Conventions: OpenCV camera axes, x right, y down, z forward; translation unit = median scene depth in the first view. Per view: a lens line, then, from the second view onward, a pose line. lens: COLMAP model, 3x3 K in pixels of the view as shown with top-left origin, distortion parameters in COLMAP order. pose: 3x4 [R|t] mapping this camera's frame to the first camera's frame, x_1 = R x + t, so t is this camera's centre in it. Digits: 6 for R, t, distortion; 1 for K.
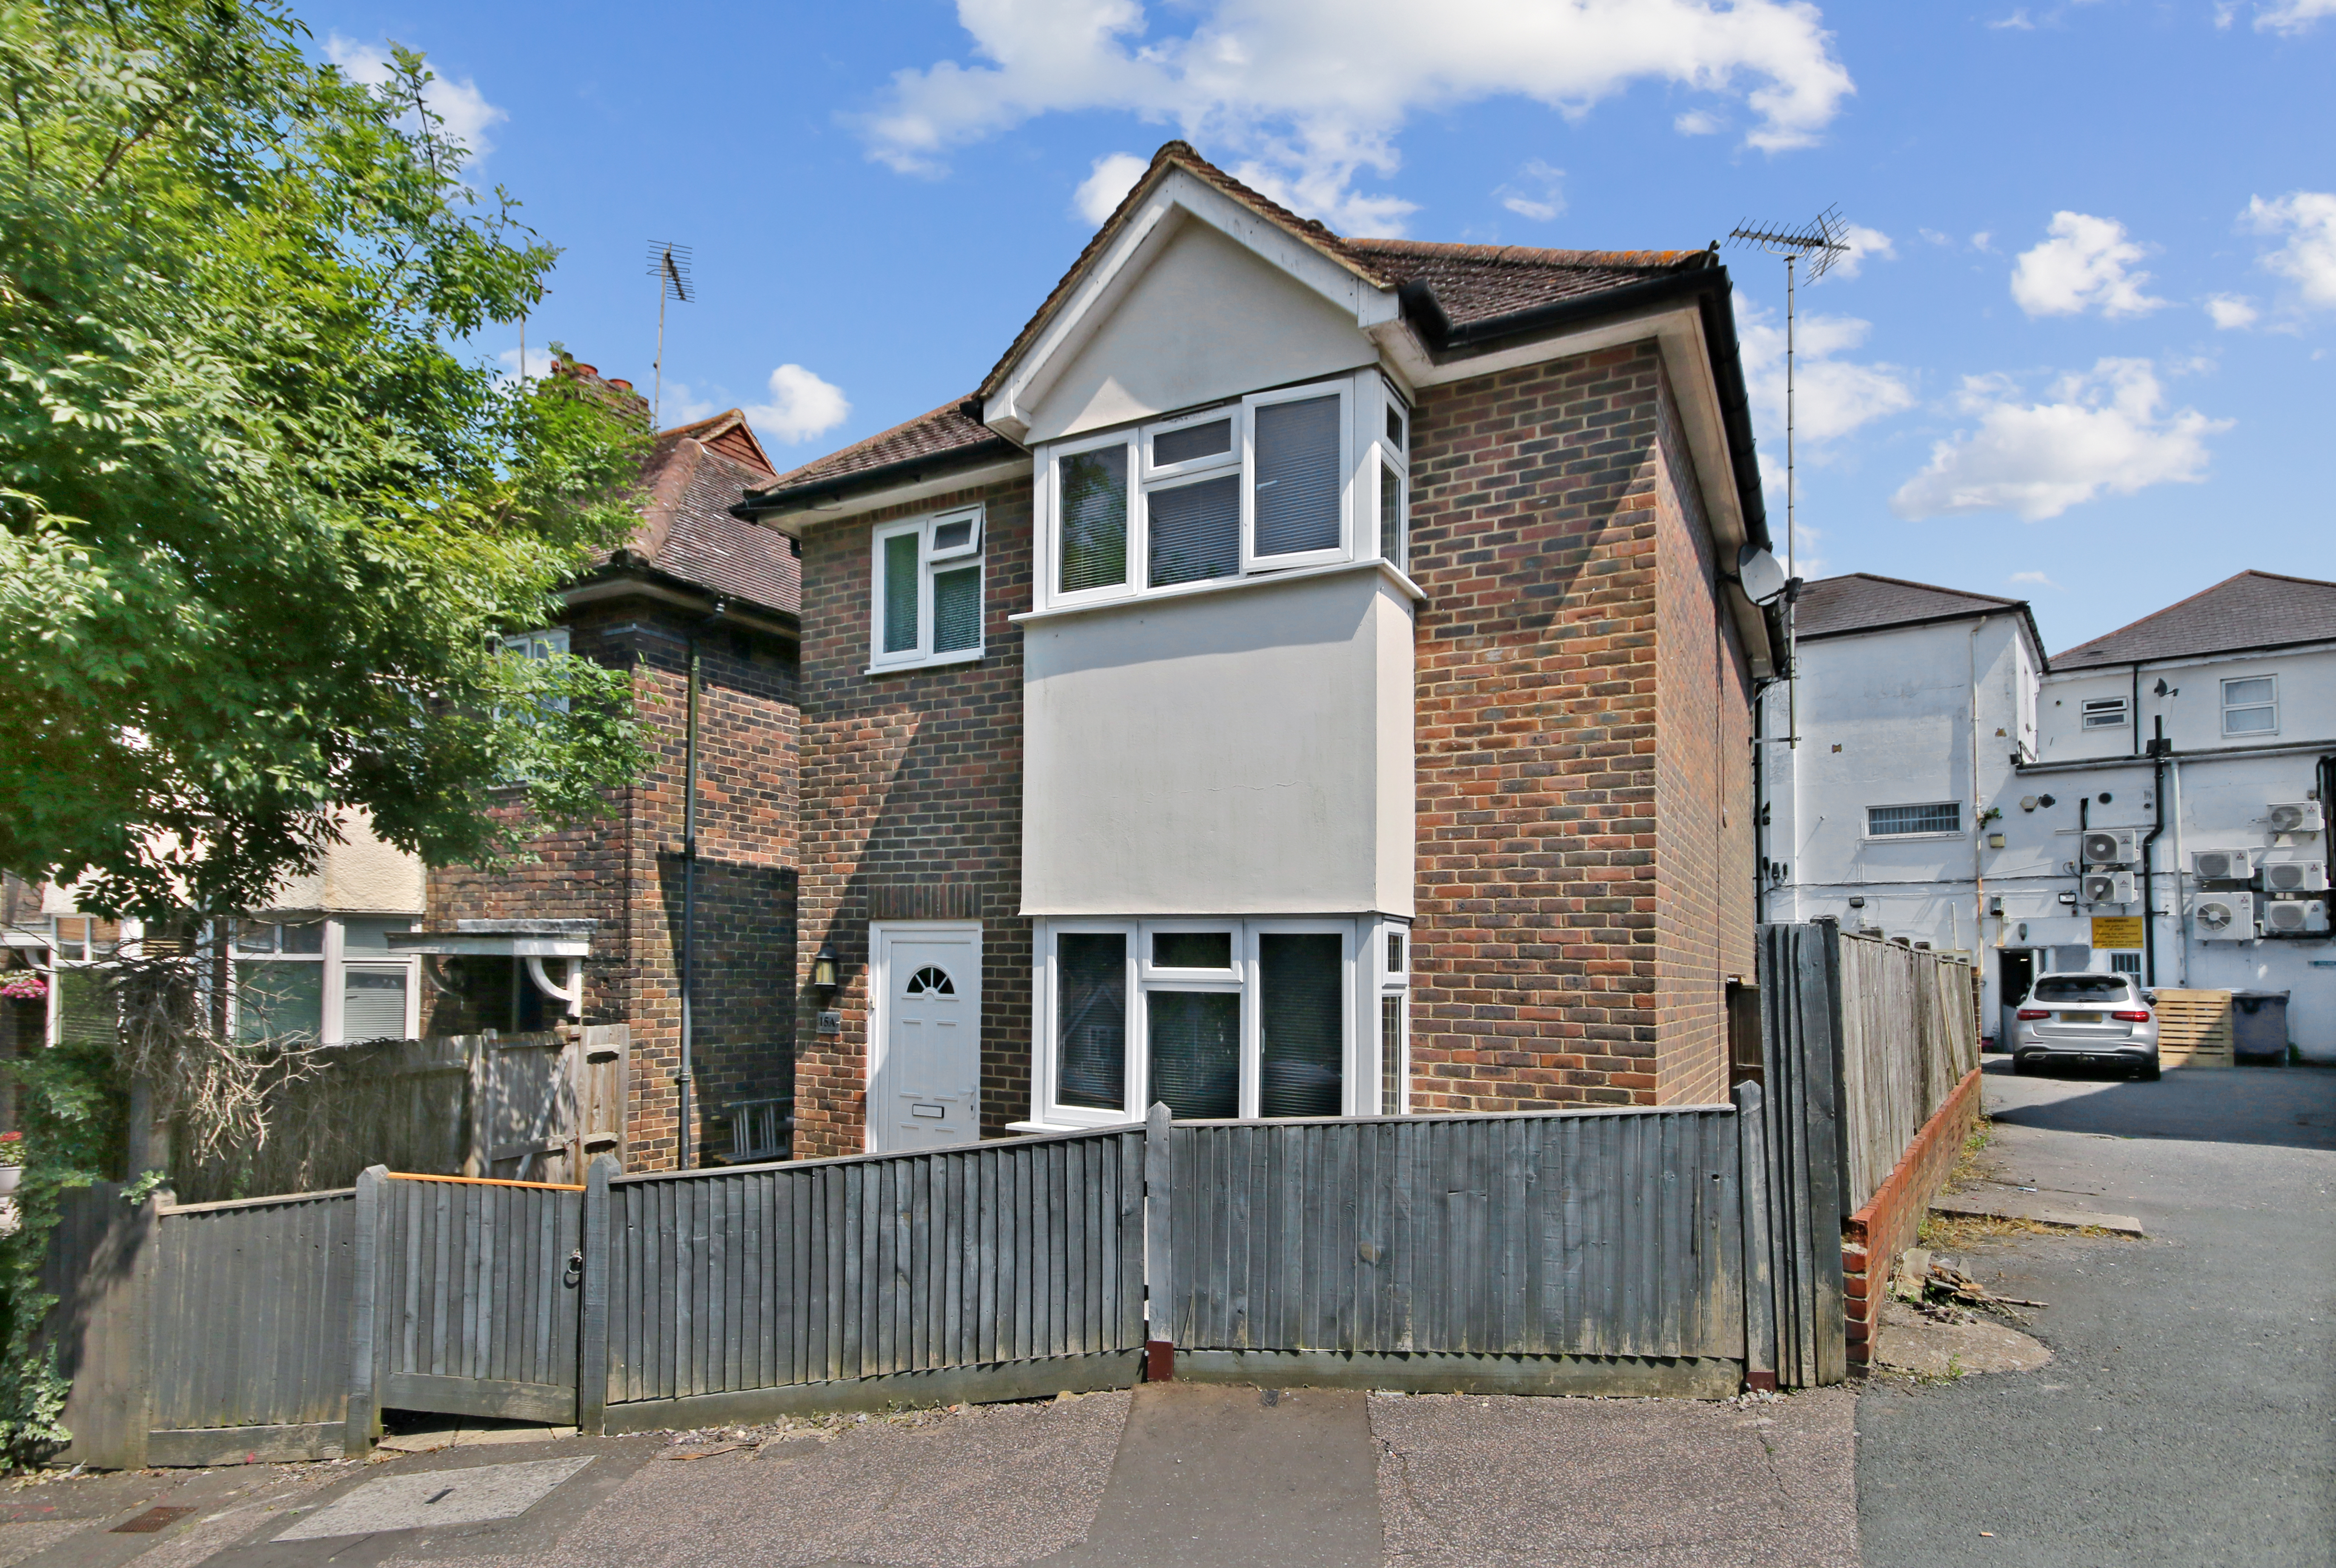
lens RADIAL K [[1296.2, 0, 1168.2], [0, 1296.2, 844.8], [0, 0, 1]] dist [0.002786, 0.000080]
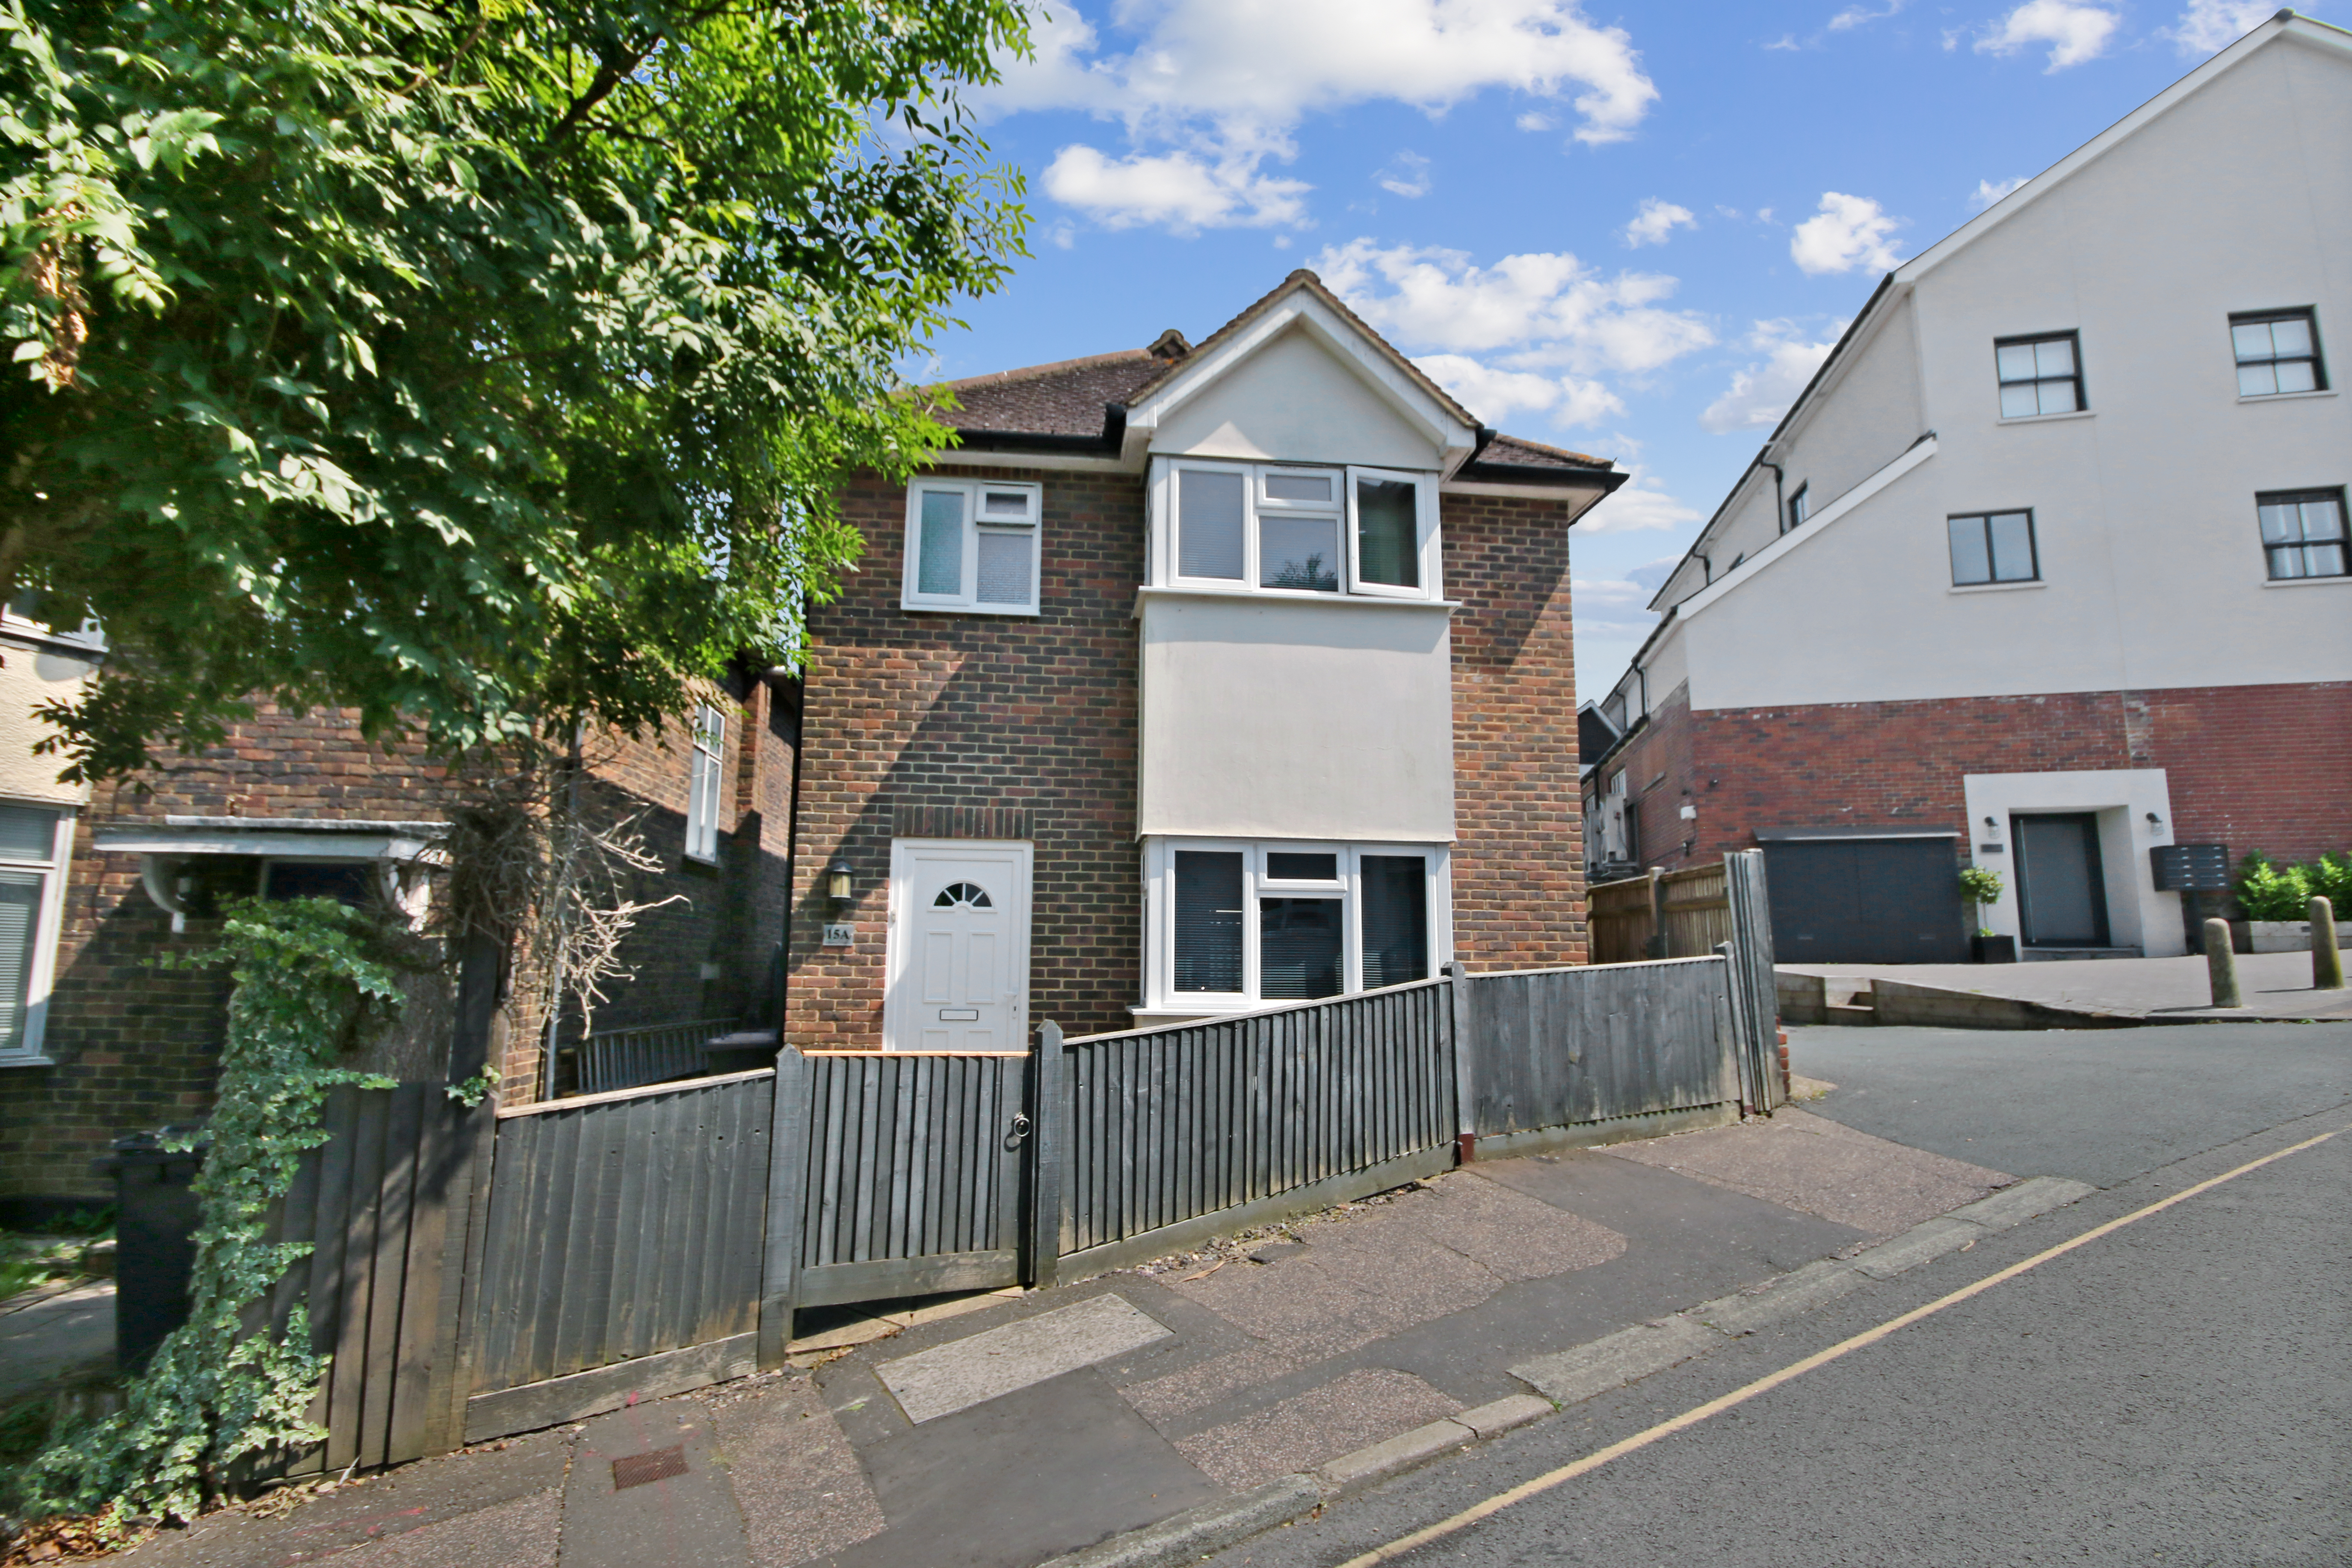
lens RADIAL K [[1109.3, 0, 1176.0], [0, 1109.3, 784.0], [0, 0, 1]] dist [-0.012576, 0.000428]
pose [[0.801694, 0.093502, 0.590377, -0.754833], [-0.057222, 0.995159, -0.079907, 0.095384], [-0.594990, 0.030278, 0.803163, 0.172800]]
